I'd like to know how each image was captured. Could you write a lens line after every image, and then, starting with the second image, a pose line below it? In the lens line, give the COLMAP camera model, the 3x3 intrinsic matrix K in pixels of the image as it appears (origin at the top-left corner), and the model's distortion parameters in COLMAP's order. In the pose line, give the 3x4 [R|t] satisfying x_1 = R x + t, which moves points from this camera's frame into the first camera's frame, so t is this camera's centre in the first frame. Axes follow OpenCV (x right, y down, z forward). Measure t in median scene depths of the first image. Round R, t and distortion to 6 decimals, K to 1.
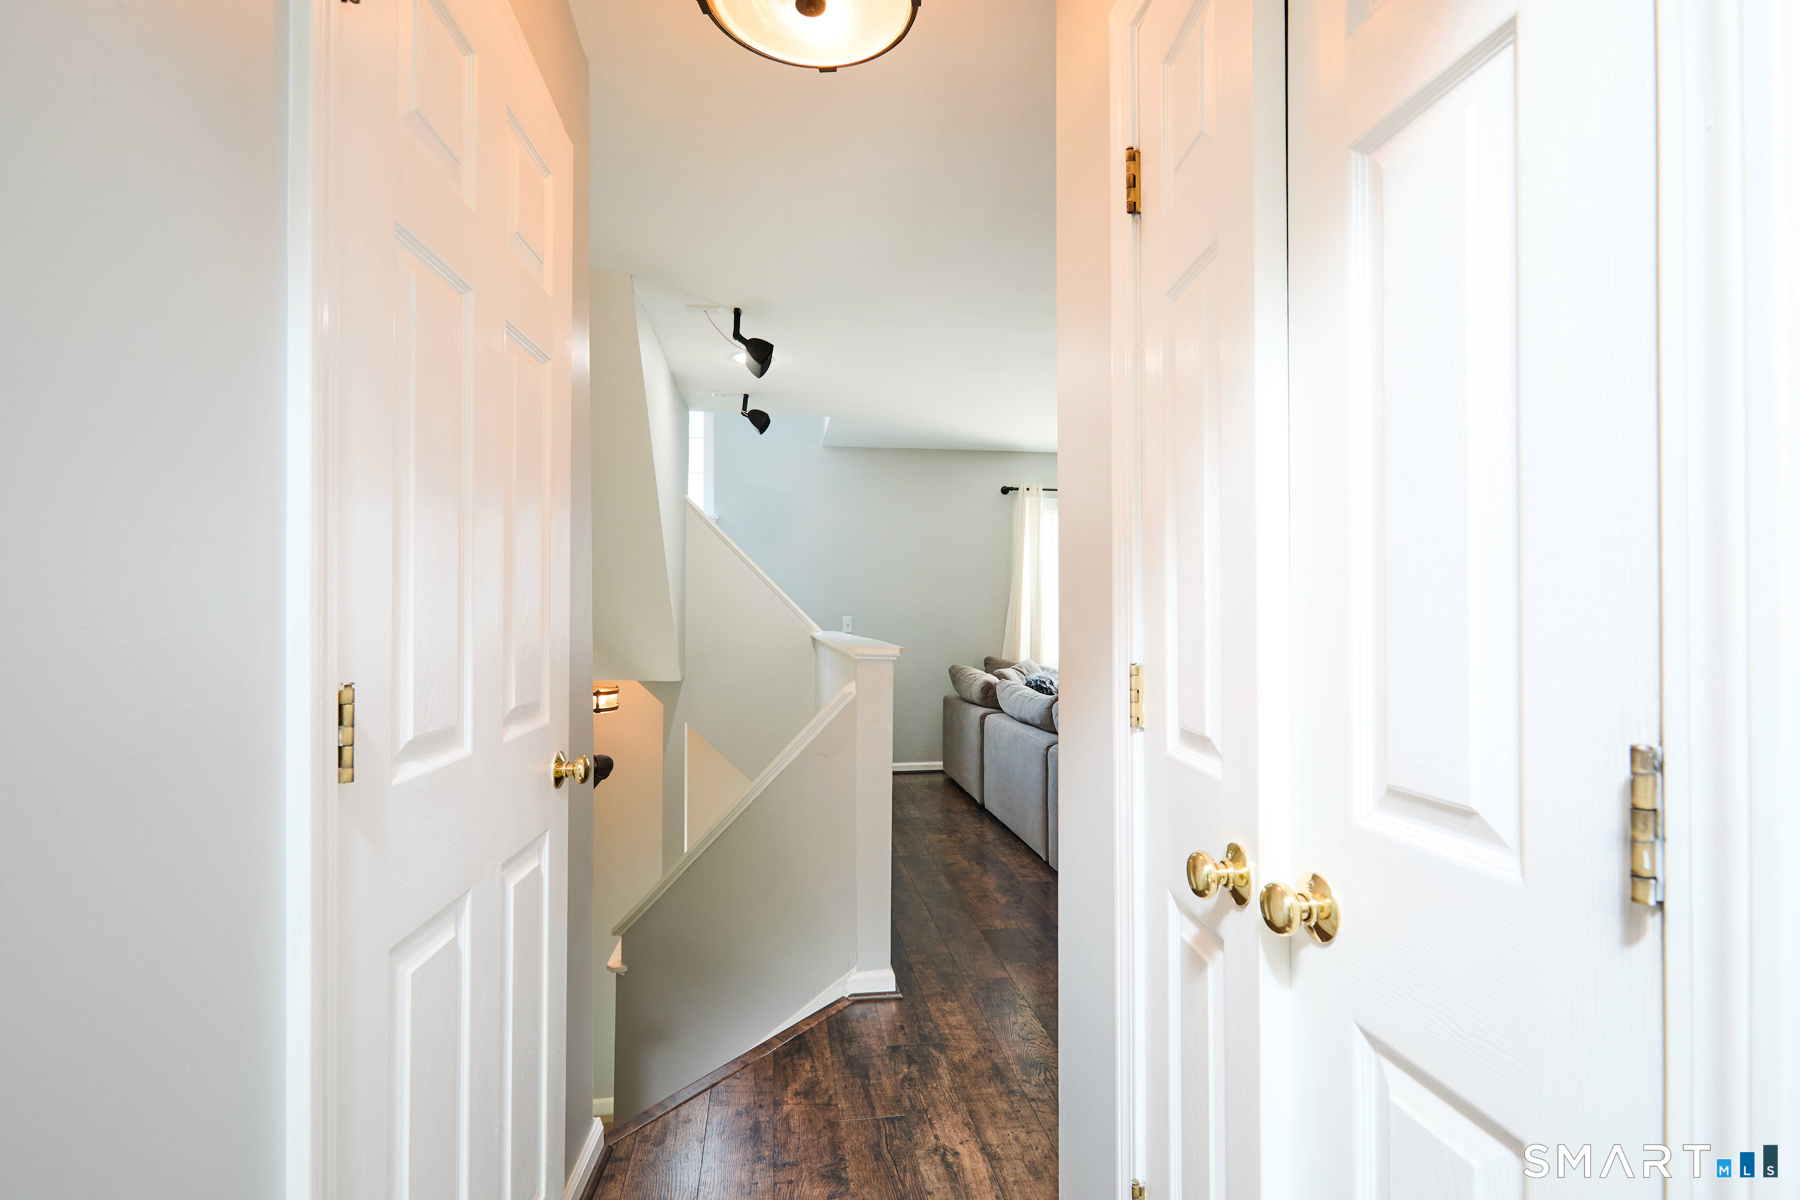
lens RADIAL K [[823.6, 0, 895.4], [0, 823.6, 604.0], [0, 0, 1]] dist [0.002996, 0.000705]
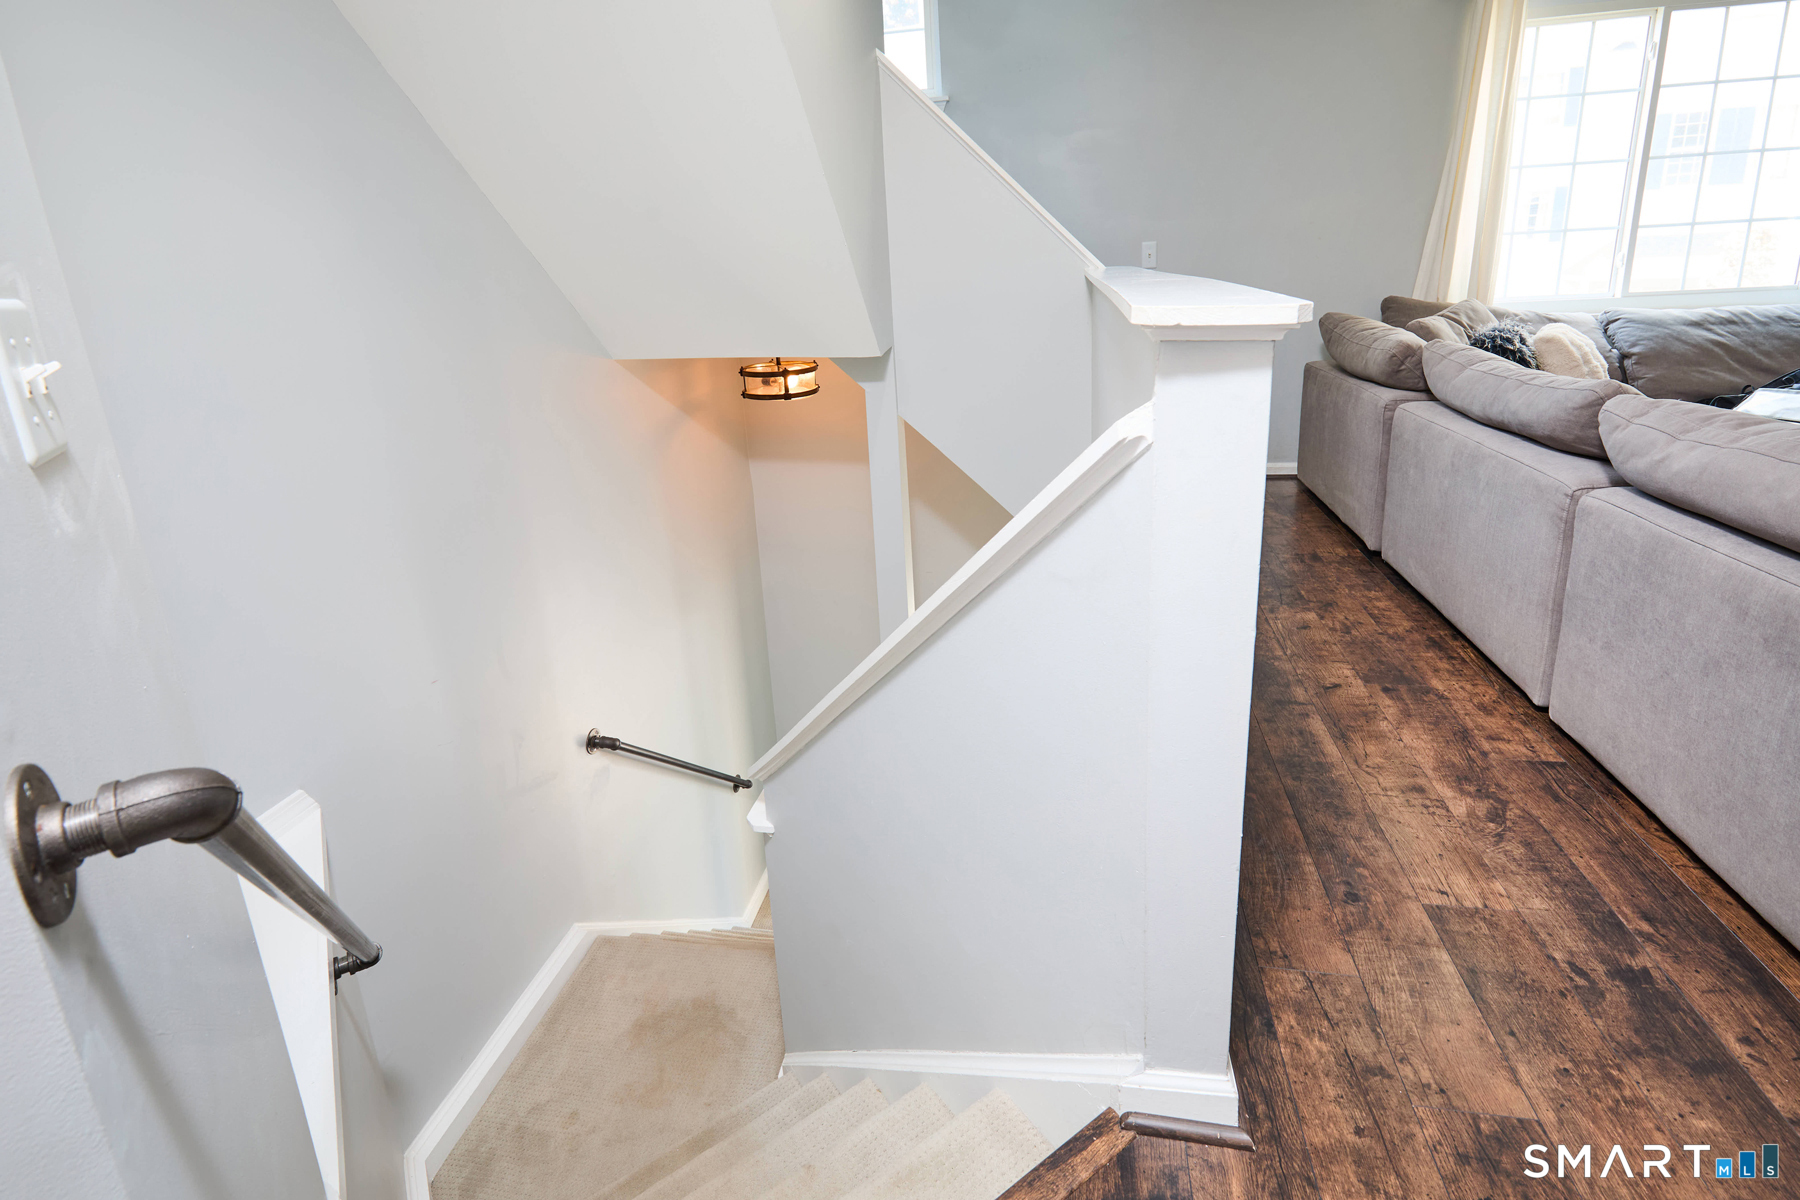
lens RADIAL K [[869.8, 0, 907.6], [0, 869.8, 491.5], [0, 0, 1]] dist [0.002157, 0.000639]
pose [[0.945915, 0.031448, -0.322887, -0.016766], [0.058569, 0.962381, 0.265314, 0.017554], [0.319084, -0.269876, 0.908489, 0.409191]]
